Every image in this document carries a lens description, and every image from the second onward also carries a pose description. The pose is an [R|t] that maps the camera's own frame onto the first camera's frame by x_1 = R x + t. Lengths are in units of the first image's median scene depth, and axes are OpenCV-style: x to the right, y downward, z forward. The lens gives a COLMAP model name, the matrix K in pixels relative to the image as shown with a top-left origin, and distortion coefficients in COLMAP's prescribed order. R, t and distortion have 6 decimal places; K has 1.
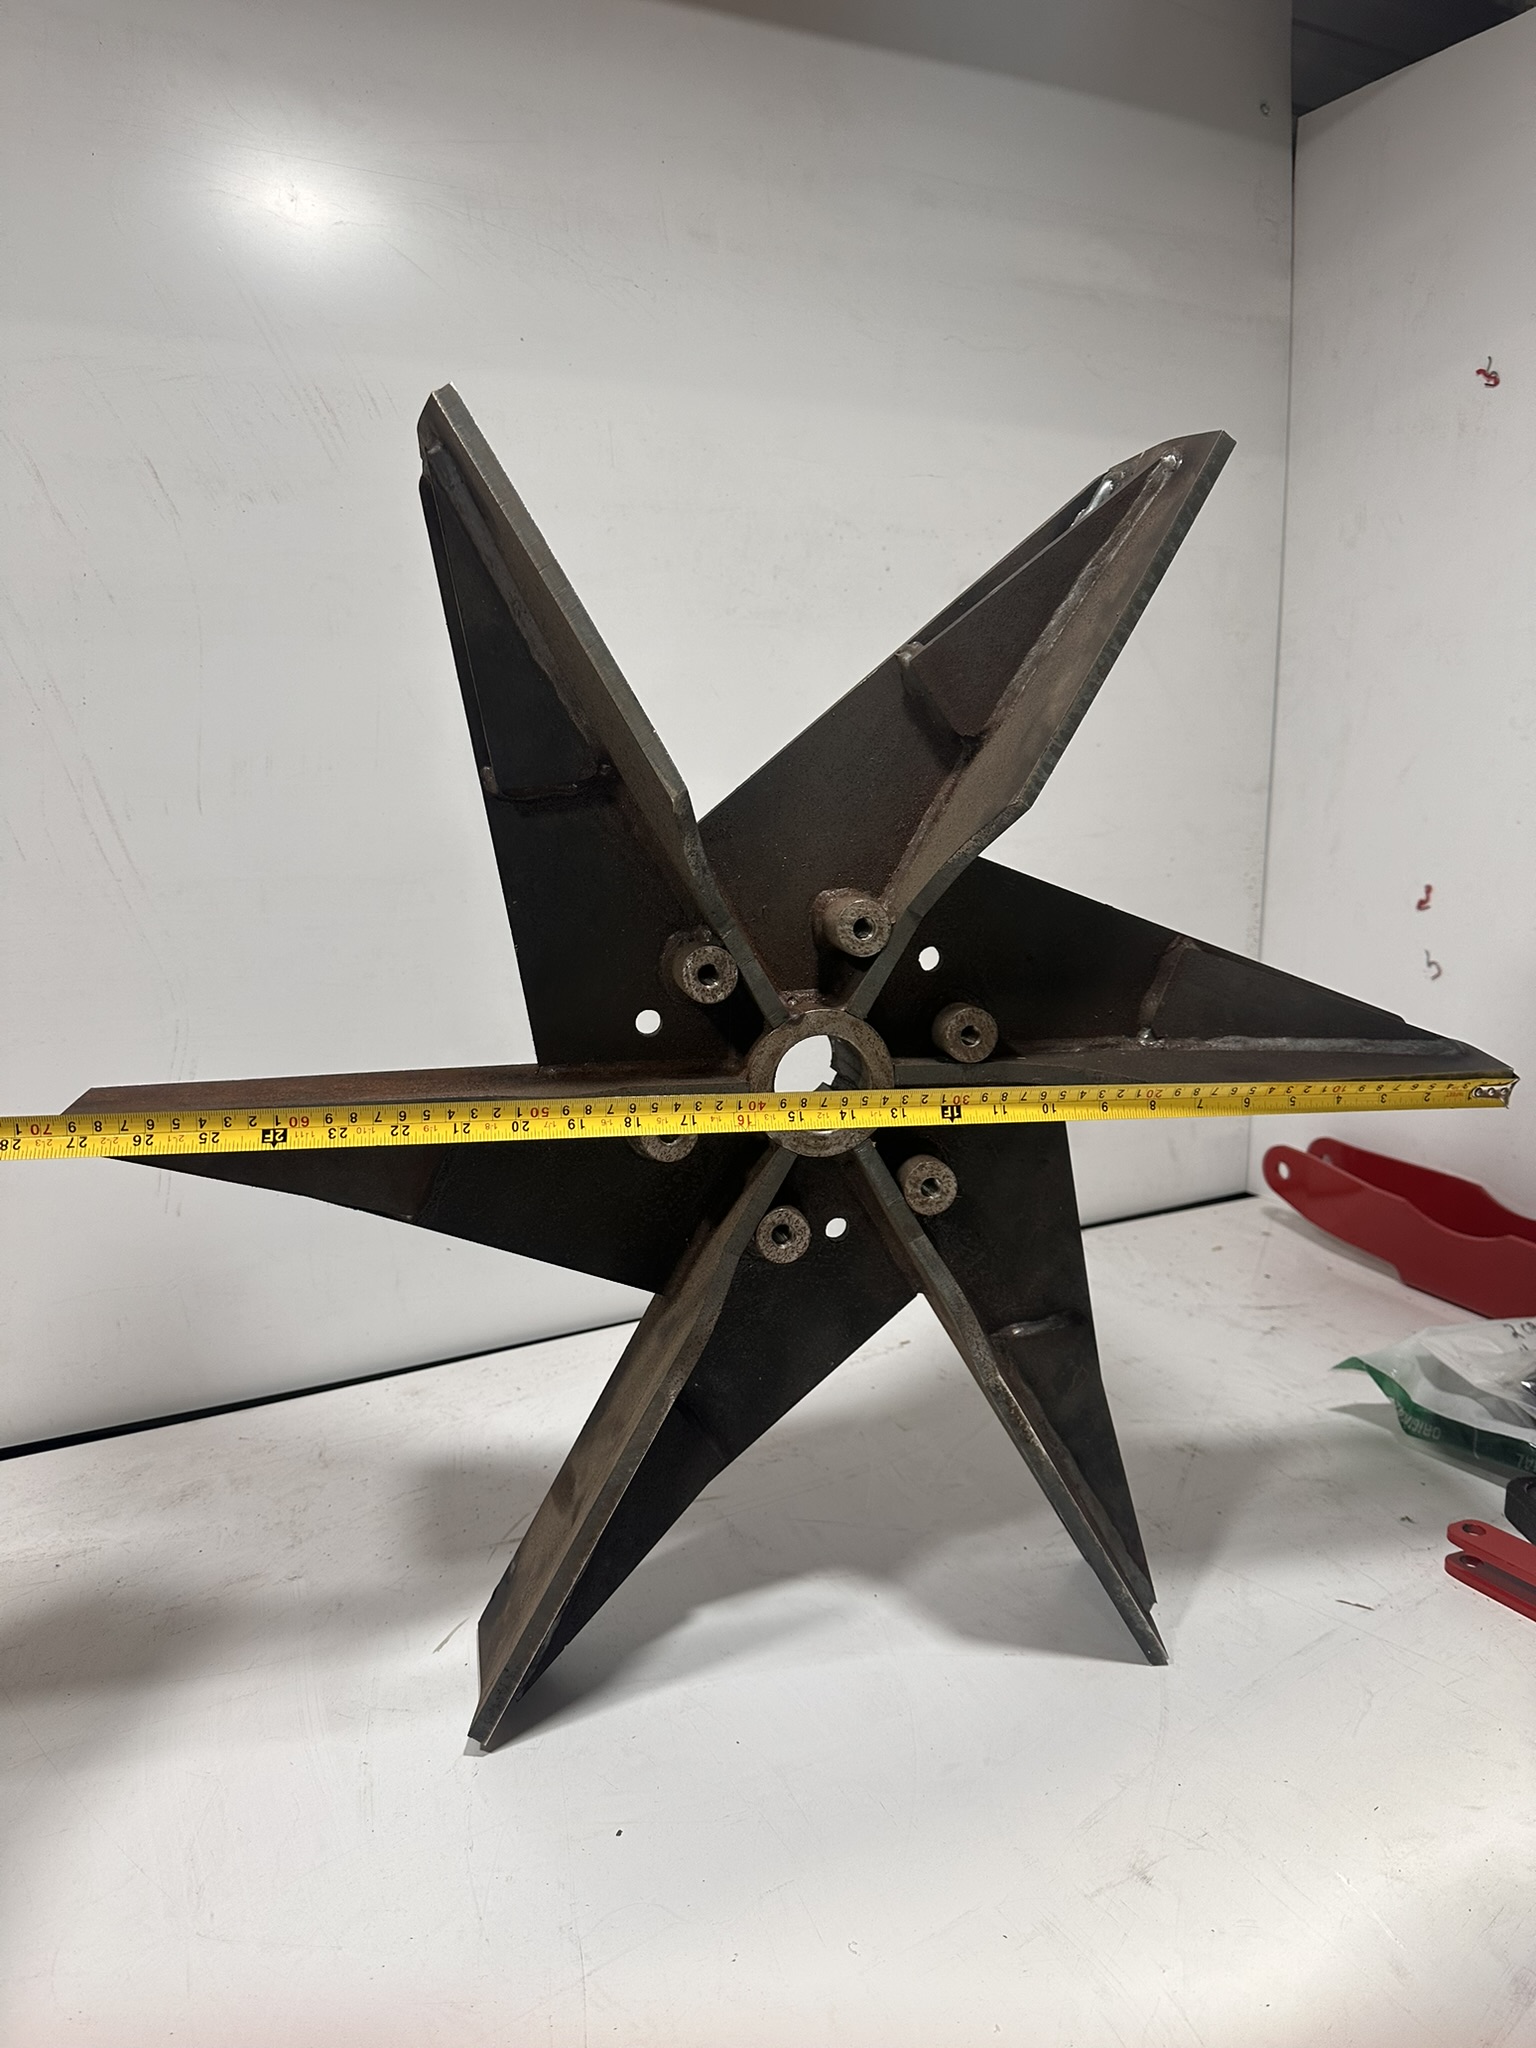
lens RADIAL K [[1474.8, 0, 768.2], [0, 1474.8, 1031.6], [0, 0, 1]] dist [-0.014702, -0.016576]
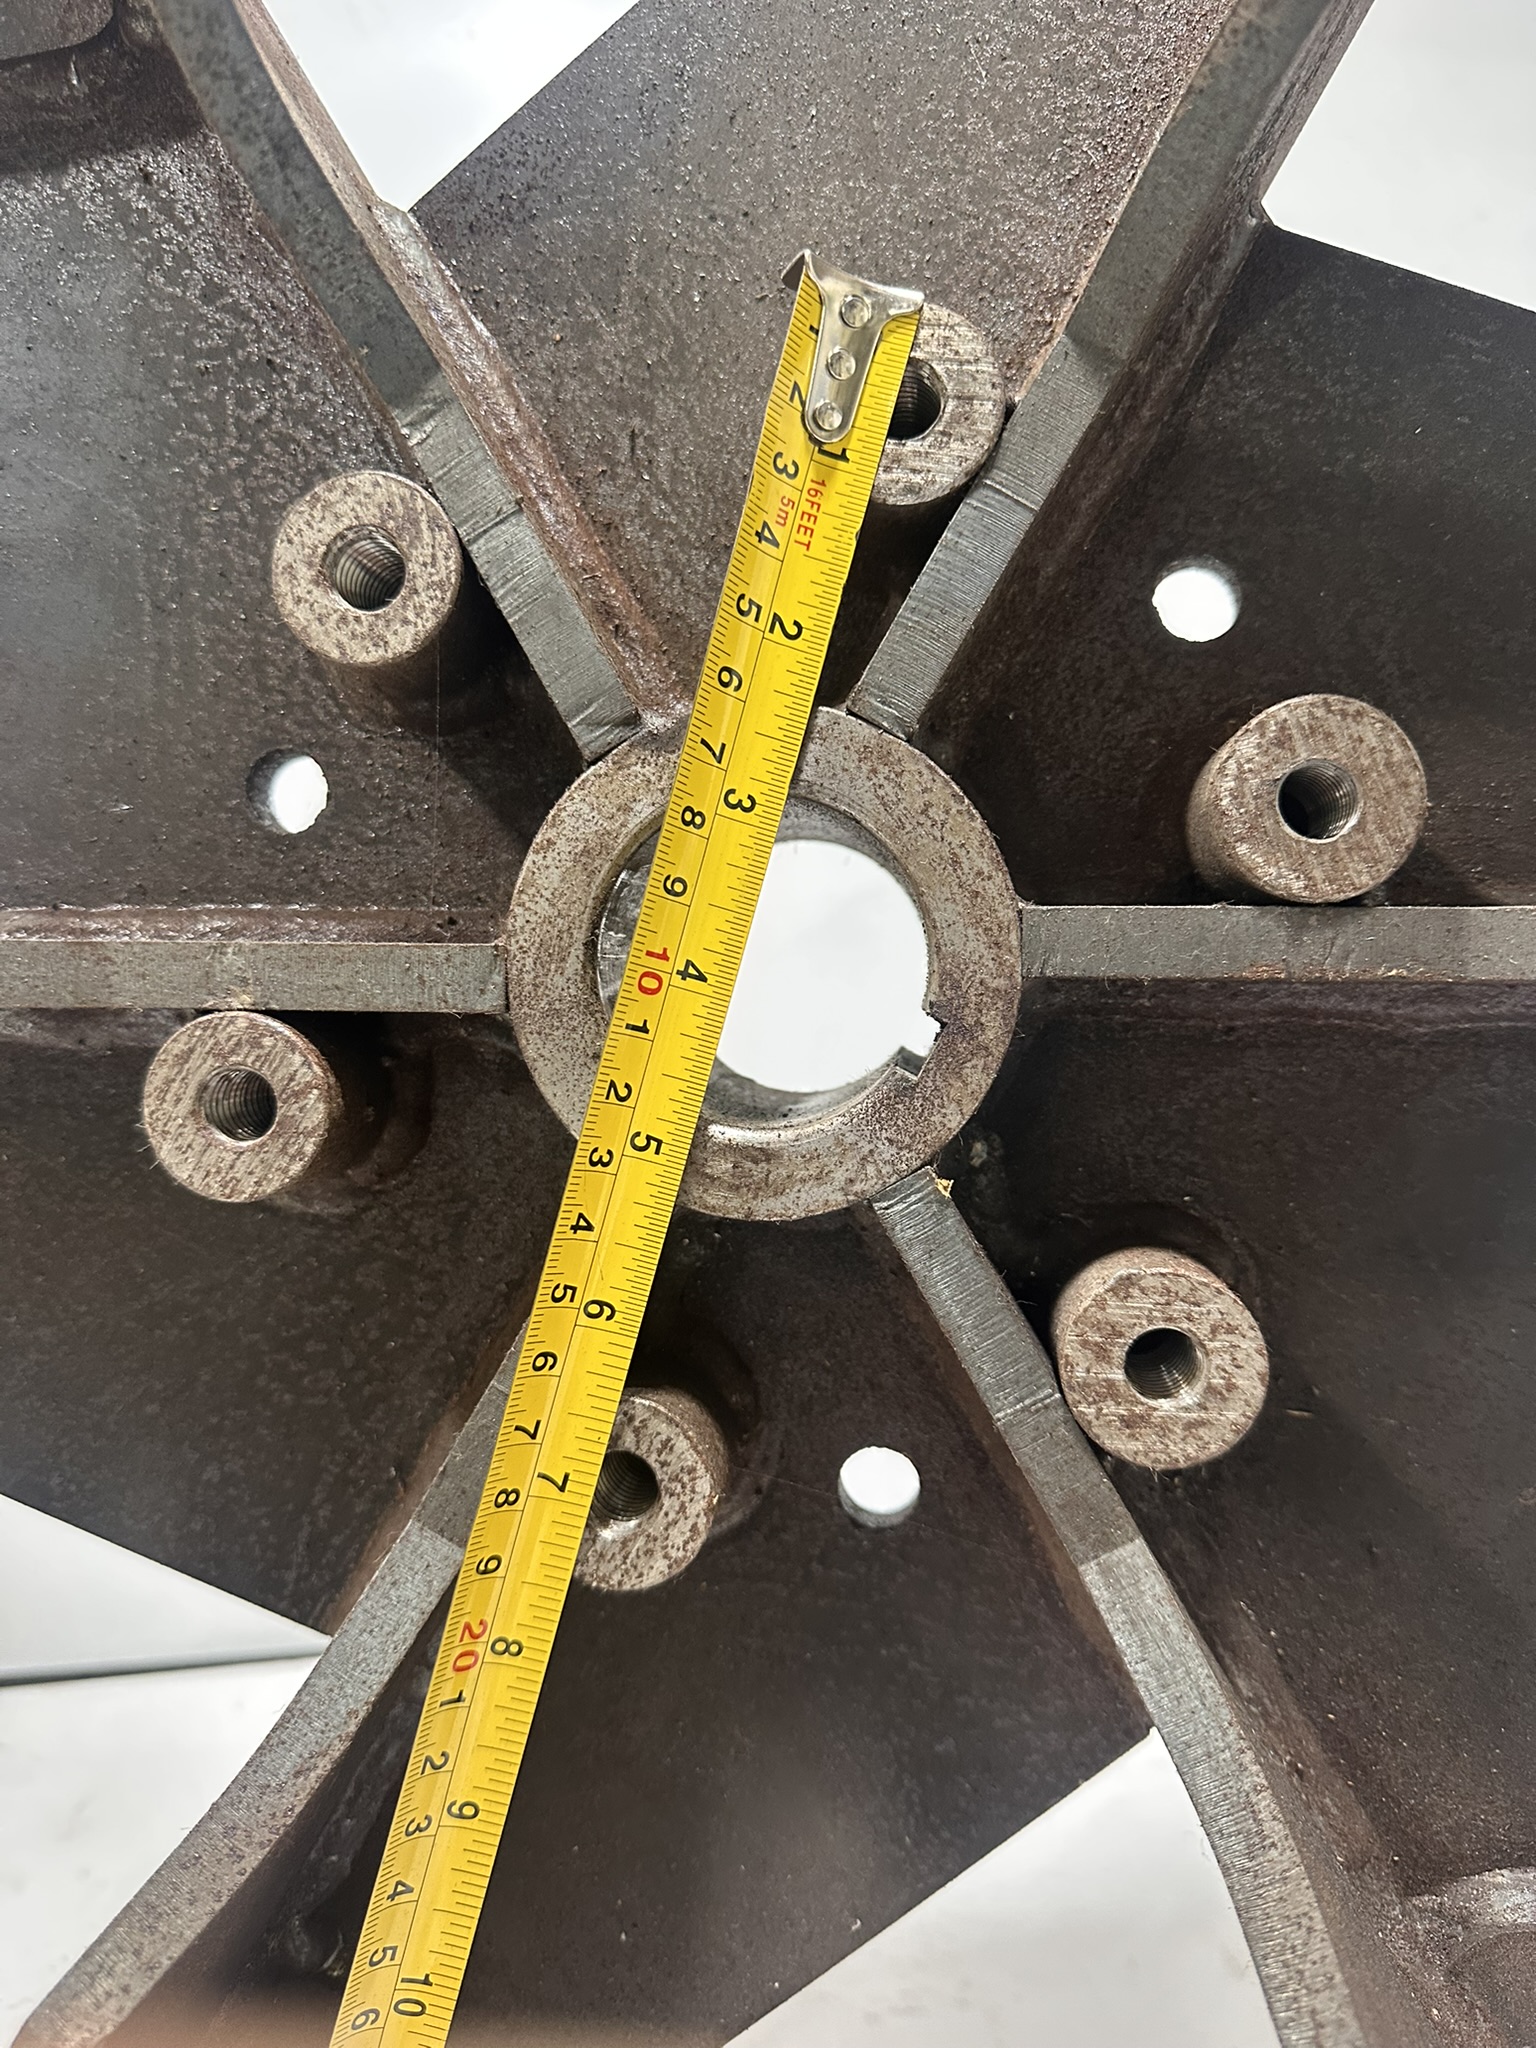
lens RADIAL K [[1474.8, 0, 773.5], [0, 1474.8, 1009.8], [0, 0, 1]] dist [-0.014702, -0.016576]
pose [[0.959319, 0.010848, -0.282115, 0.121697], [-0.047077, 0.991418, -0.121960, 0.080411], [0.278370, 0.130280, 0.951597, 0.742823]]
